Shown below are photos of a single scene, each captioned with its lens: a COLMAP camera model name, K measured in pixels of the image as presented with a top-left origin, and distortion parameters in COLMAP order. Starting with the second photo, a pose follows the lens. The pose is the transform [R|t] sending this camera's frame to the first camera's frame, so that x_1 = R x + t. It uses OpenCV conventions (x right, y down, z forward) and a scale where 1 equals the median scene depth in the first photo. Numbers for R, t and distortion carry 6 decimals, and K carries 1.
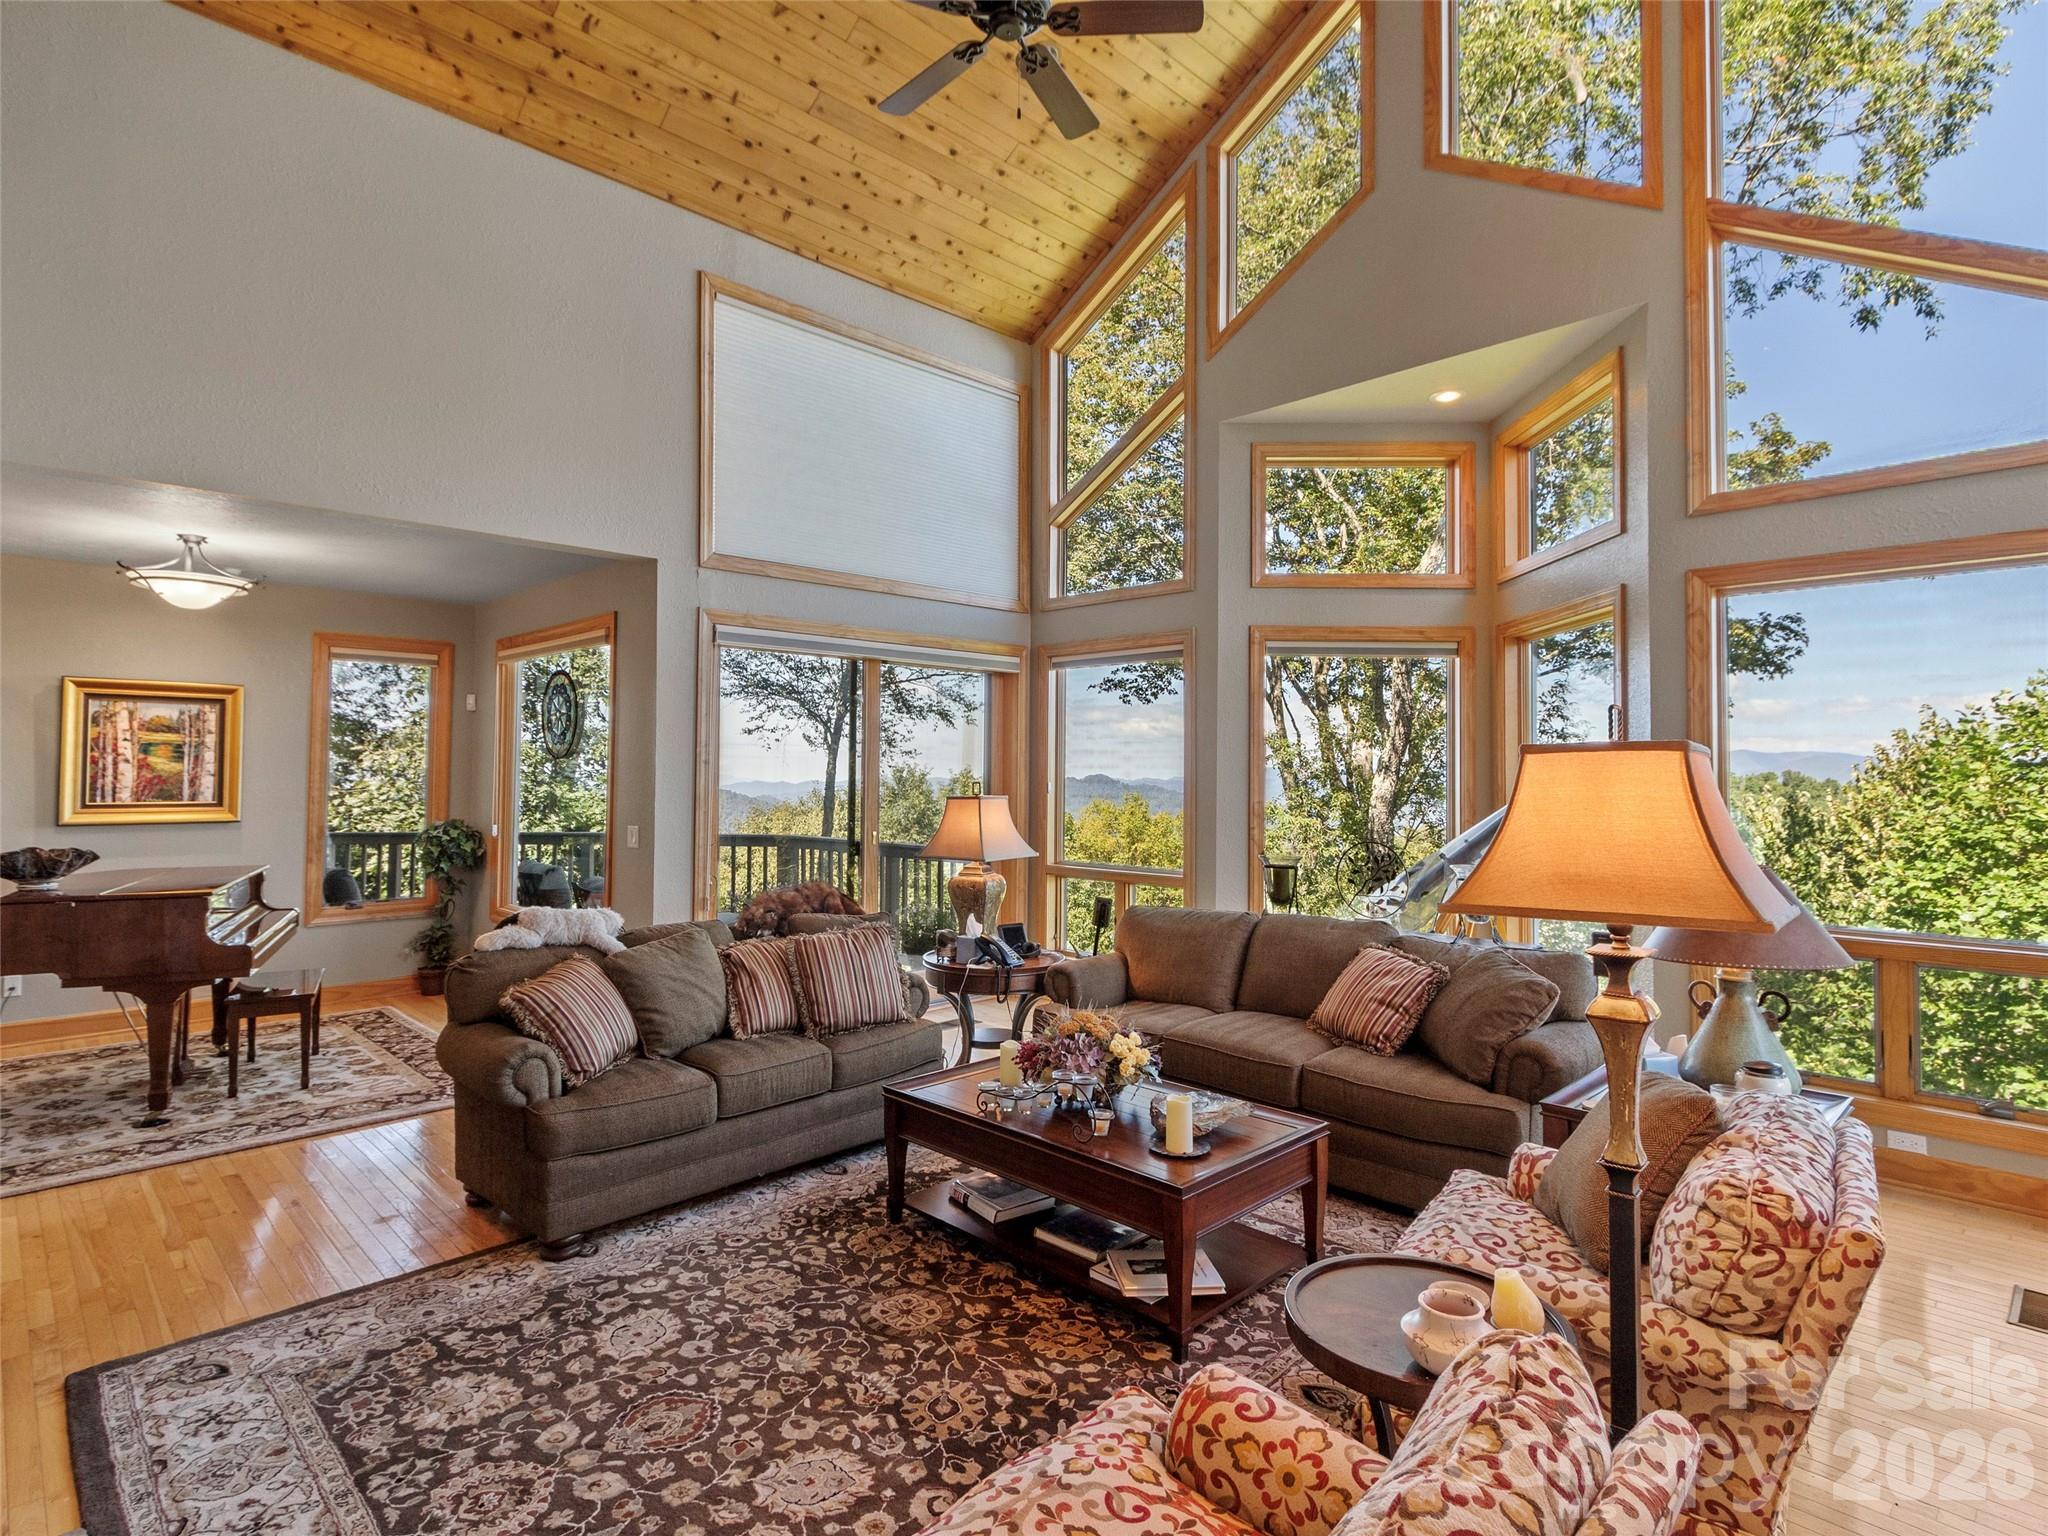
lens RADIAL K [[1061.7, 0, 993.8], [0, 1061.7, 736.9], [0, 0, 1]] dist [0.014083, -0.000652]
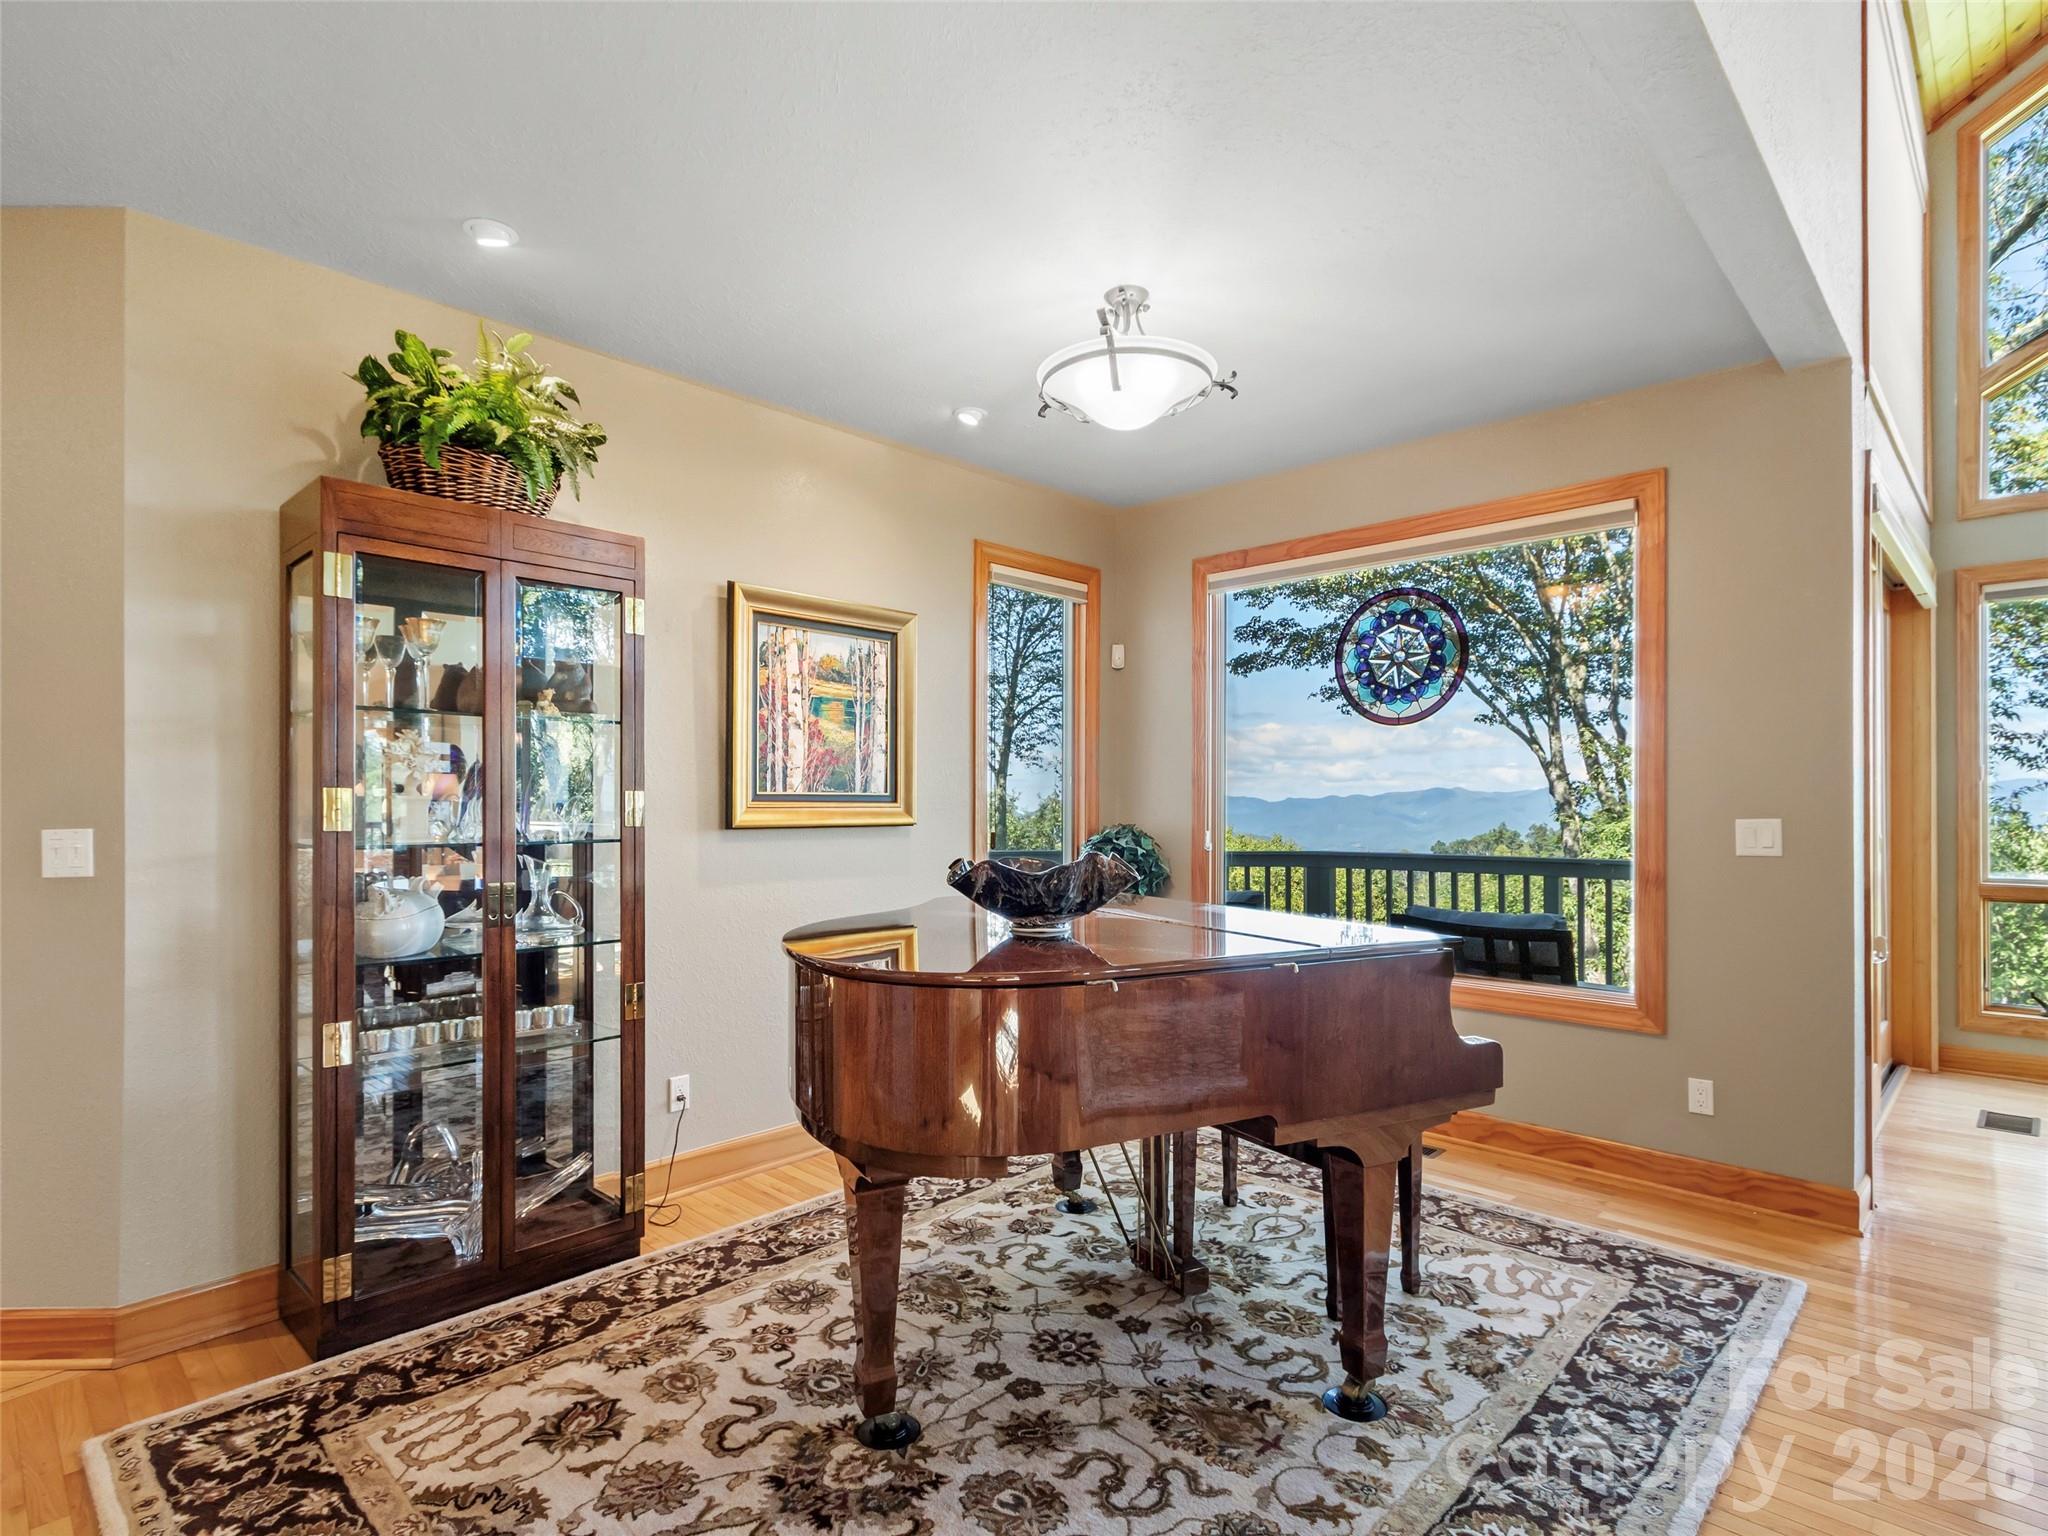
lens RADIAL K [[1061.7, 0, 1031.3], [0, 1061.7, 802.0], [0, 0, 1]] dist [0.014083, -0.000652]
pose [[0.999307, -0.006184, 0.036702, -0.697569], [0.004971, 0.999440, 0.033076, 0.047217], [-0.036886, -0.032871, 0.998779, 0.380011]]
